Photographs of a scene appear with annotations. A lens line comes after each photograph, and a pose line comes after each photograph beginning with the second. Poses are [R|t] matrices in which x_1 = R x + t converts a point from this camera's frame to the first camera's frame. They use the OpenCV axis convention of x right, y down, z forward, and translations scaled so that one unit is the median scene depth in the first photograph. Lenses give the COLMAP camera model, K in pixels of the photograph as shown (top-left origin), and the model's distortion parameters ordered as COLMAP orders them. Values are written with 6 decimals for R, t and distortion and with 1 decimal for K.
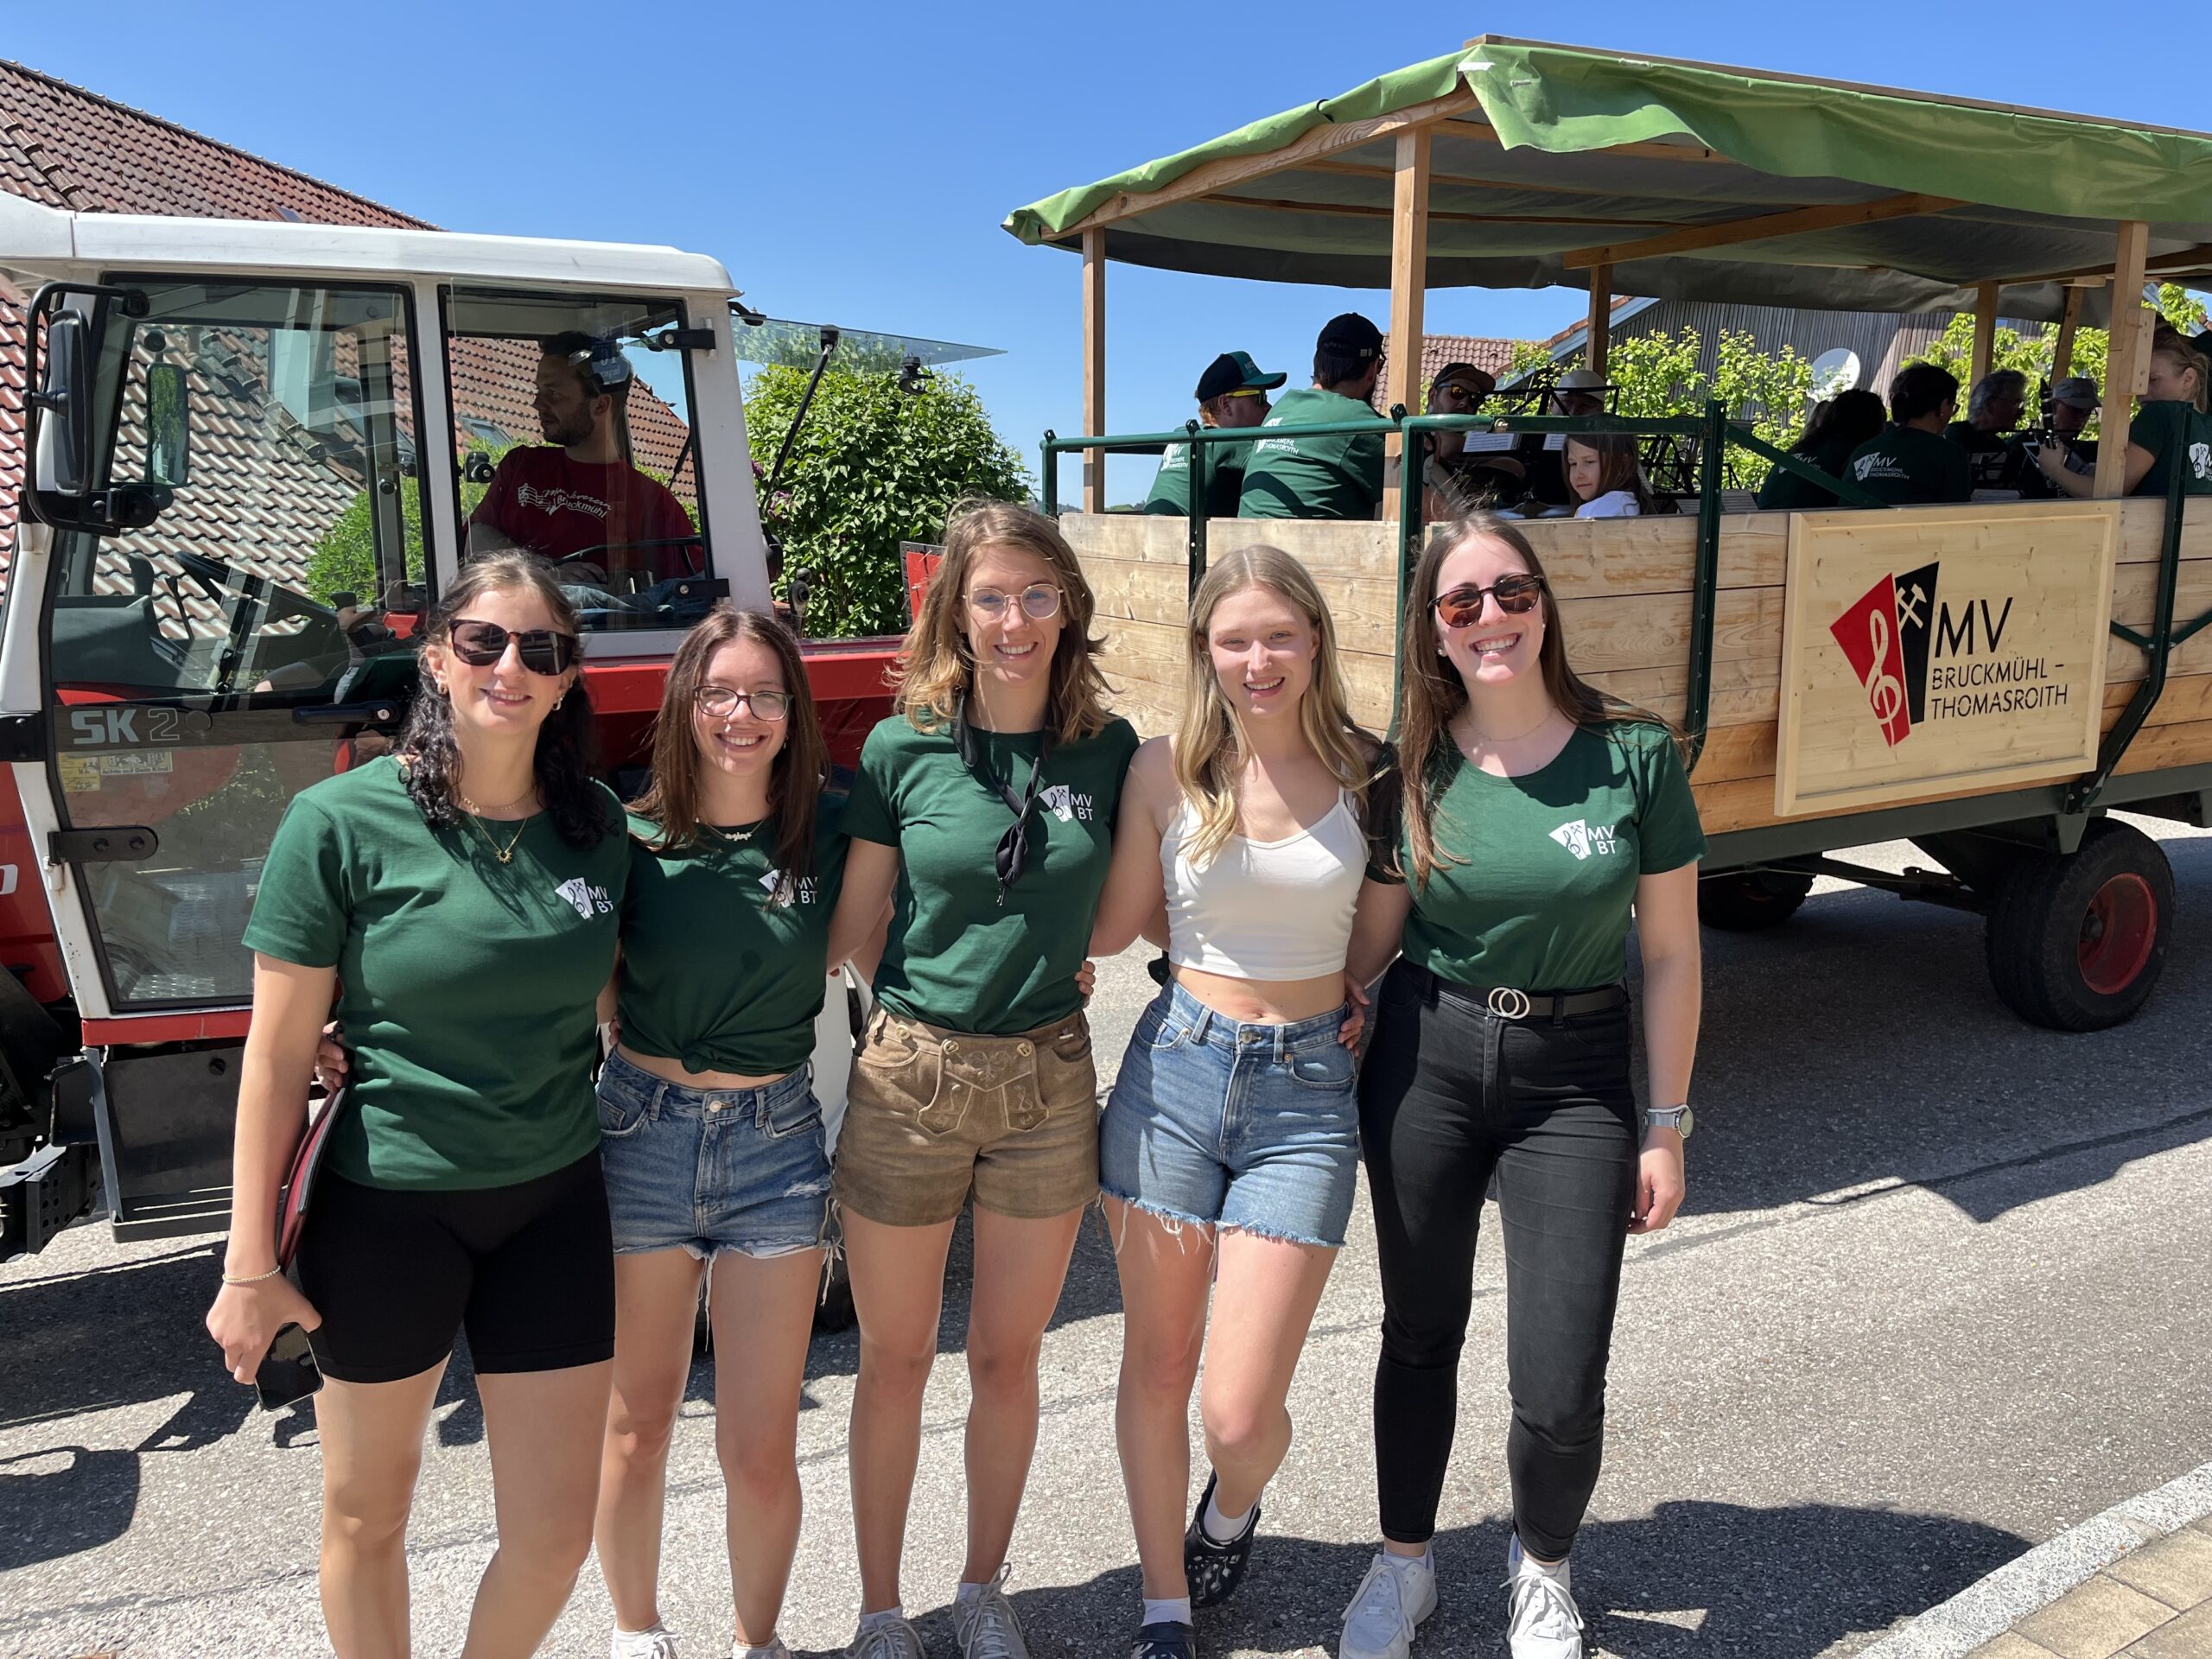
lens RADIAL K [[1690.6, 0, 1106.2], [0, 1690.6, 815.8], [0, 0, 1]] dist [0.038236, -0.046918]
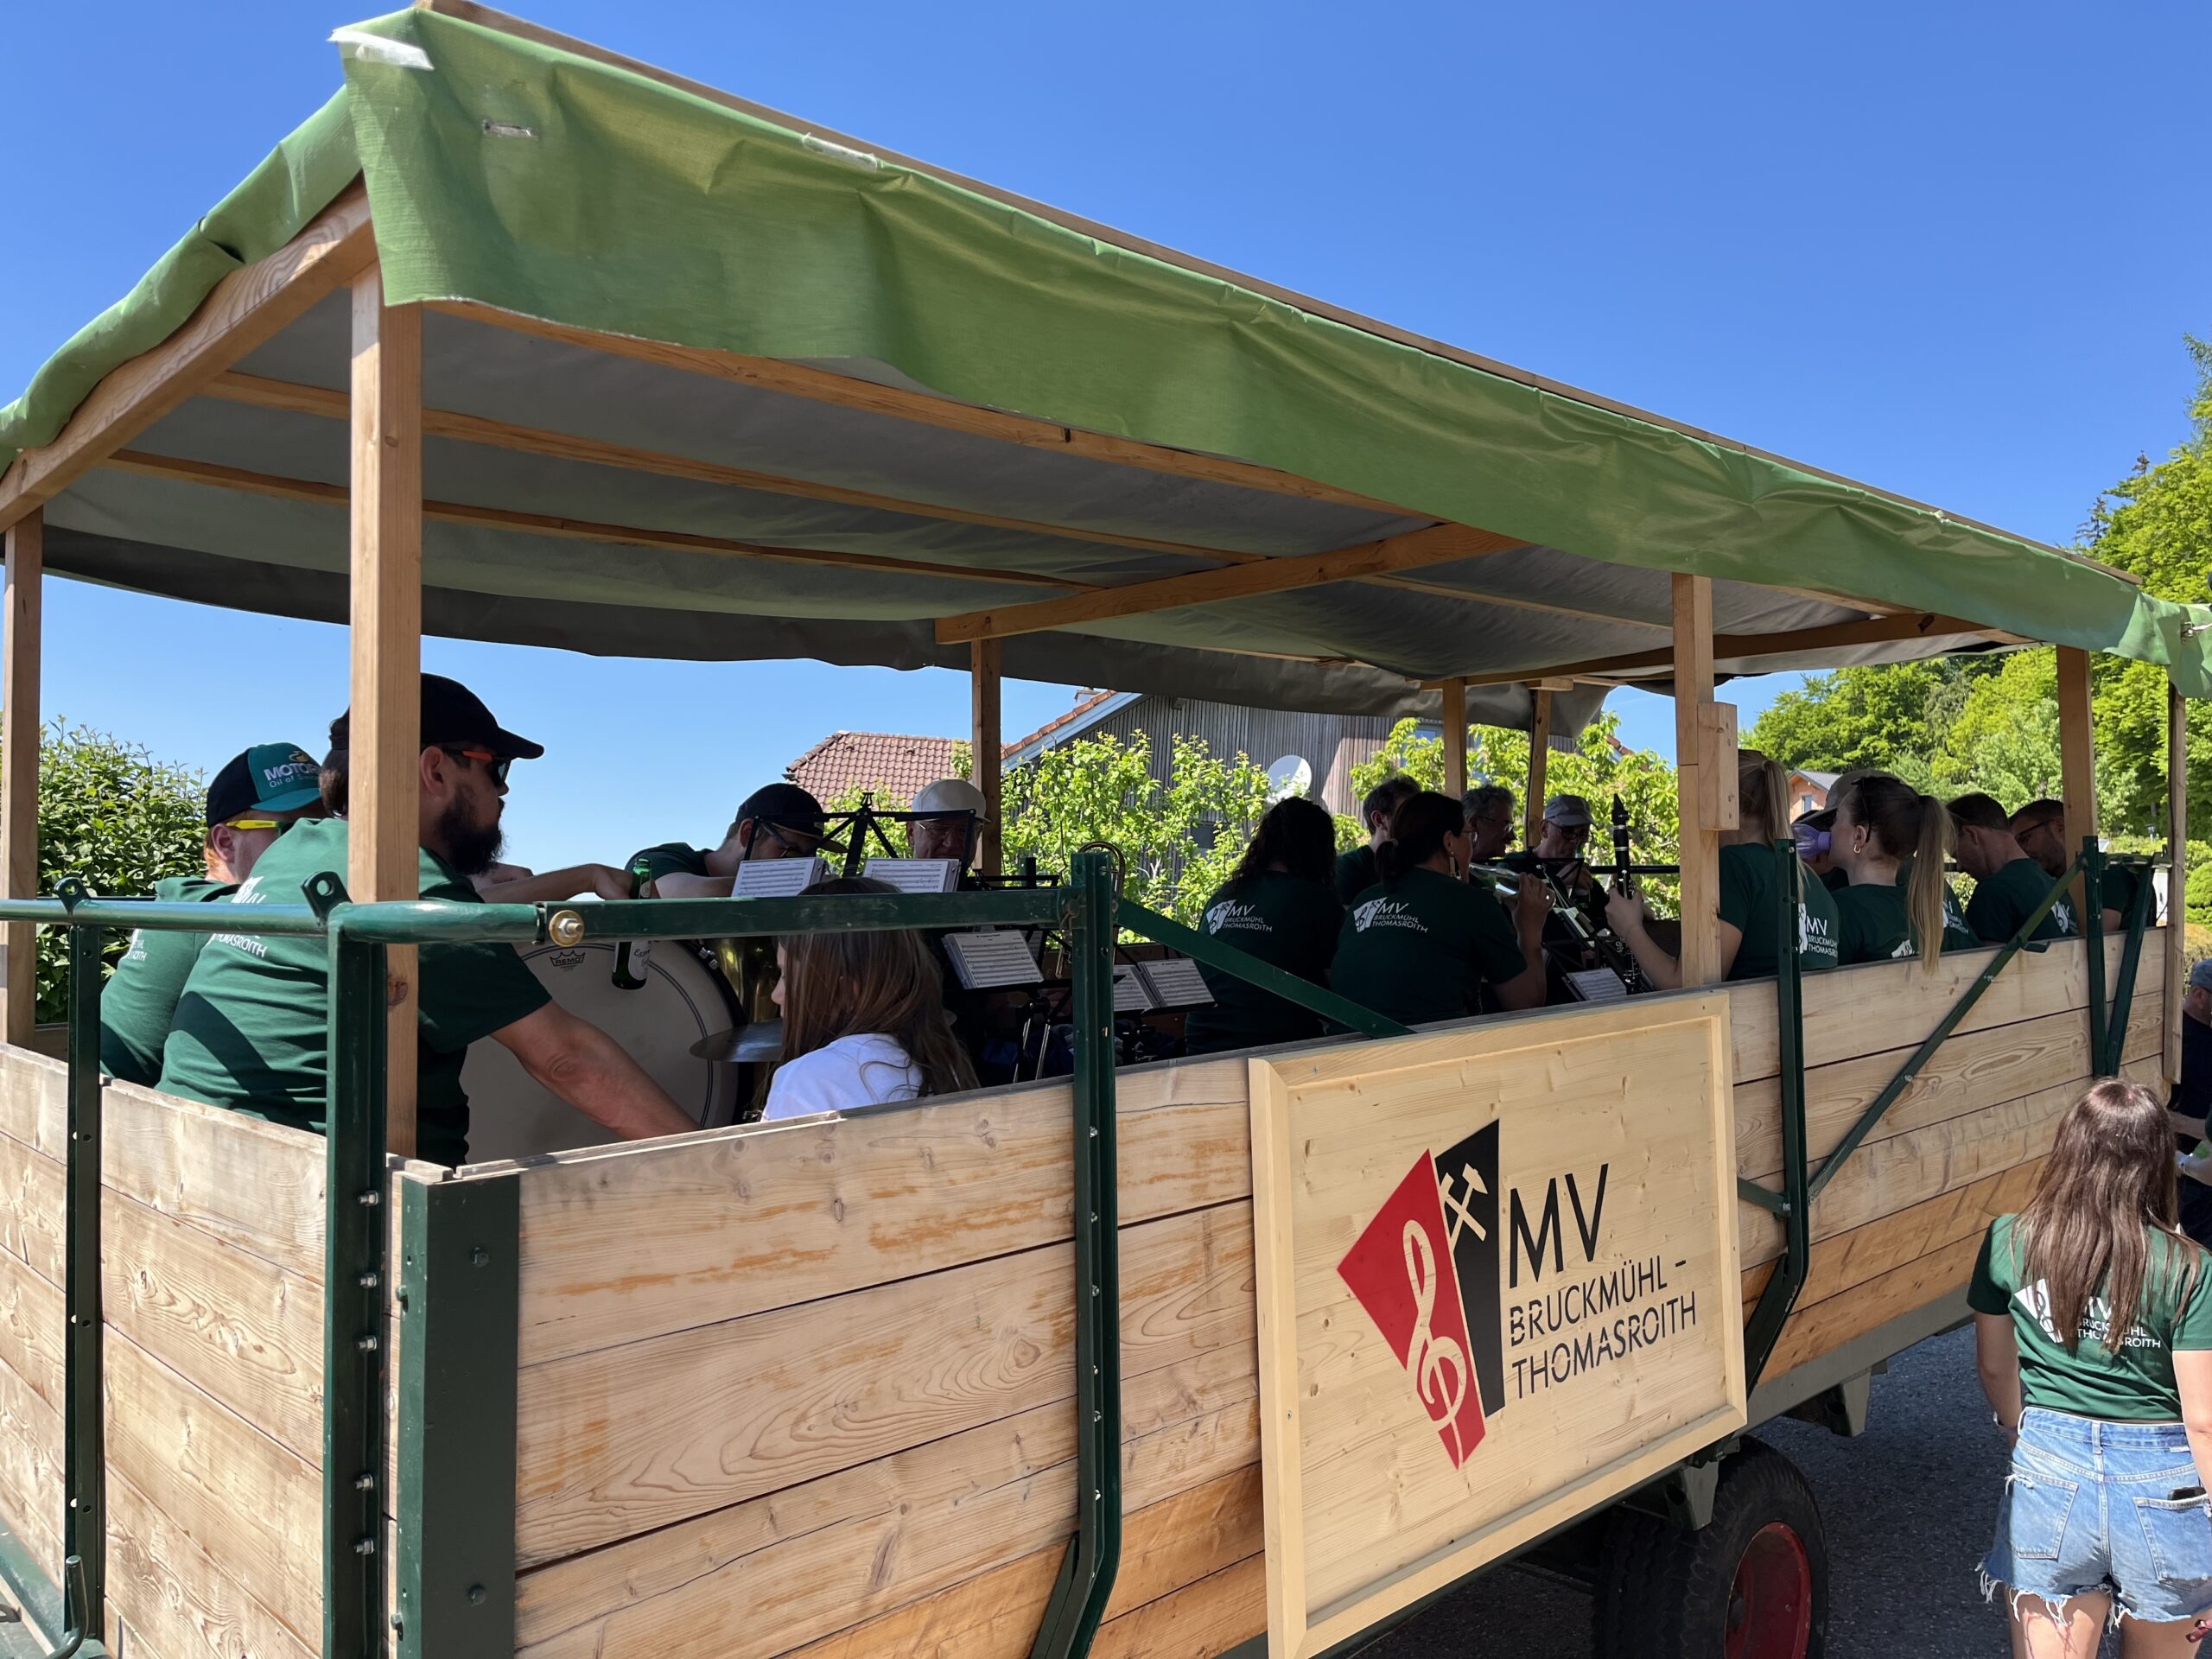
lens RADIAL K [[1690.6, 0, 1106.2], [0, 1690.6, 815.8], [0, 0, 1]] dist [0.038236, -0.046918]
pose [[0.959540, 0.003049, 0.281558, 0.202539], [0.060863, 0.974056, -0.217968, -0.132950], [-0.274918, 0.226286, 0.934460, 0.482134]]
